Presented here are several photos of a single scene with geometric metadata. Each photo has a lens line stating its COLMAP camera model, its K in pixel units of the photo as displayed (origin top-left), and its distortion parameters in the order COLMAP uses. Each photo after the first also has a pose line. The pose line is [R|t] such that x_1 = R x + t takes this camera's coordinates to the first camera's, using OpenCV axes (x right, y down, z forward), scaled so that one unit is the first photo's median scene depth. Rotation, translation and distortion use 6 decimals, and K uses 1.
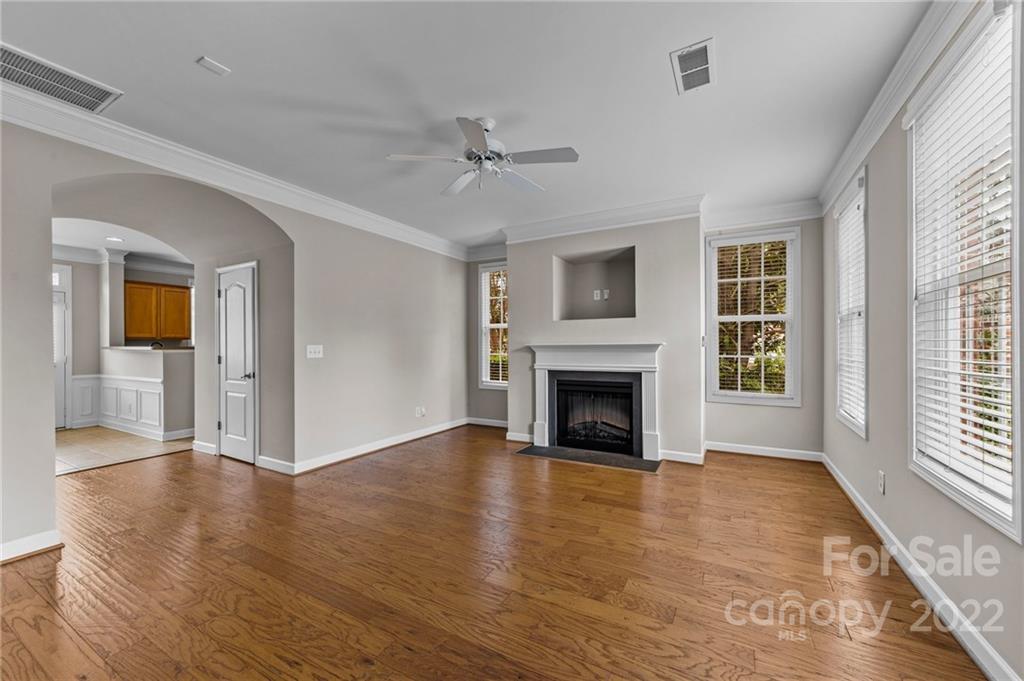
lens RADIAL K [[394.9, 0, 512.4], [0, 394.9, 344.4], [0, 0, 1]] dist [-0.009029, 0.002576]
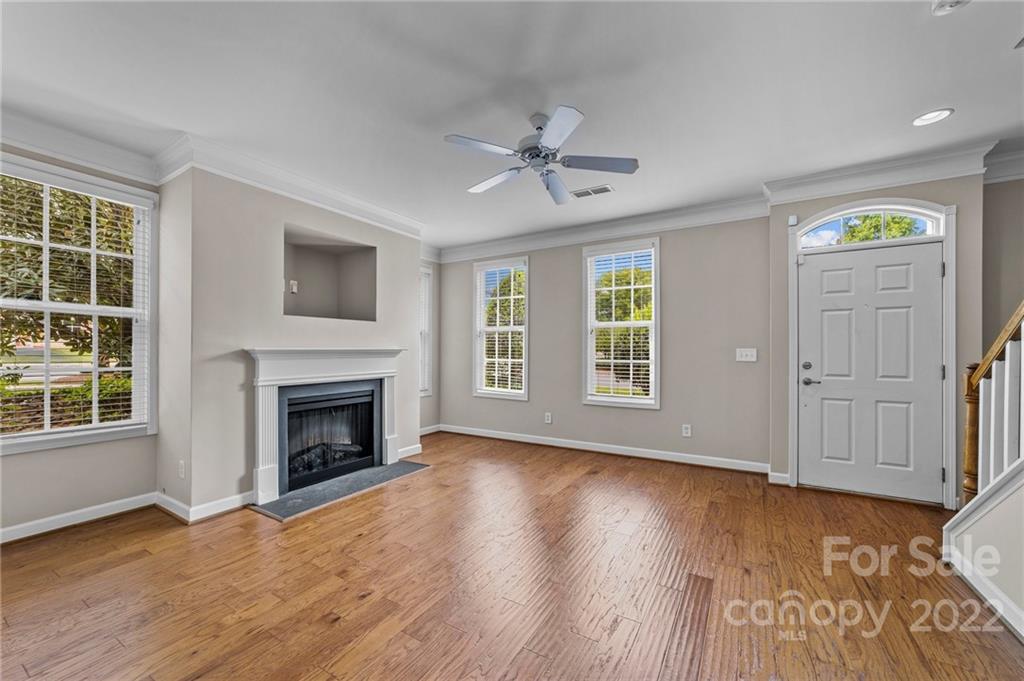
lens RADIAL K [[394.9, 0, 514.3], [0, 394.9, 350.0], [0, 0, 1]] dist [-0.009029, 0.002576]
pose [[0.042859, 0.006448, 0.999060, -0.606836], [-0.003641, 0.999974, -0.006297, 0.004901], [-0.999075, -0.003368, 0.042881, 0.591430]]
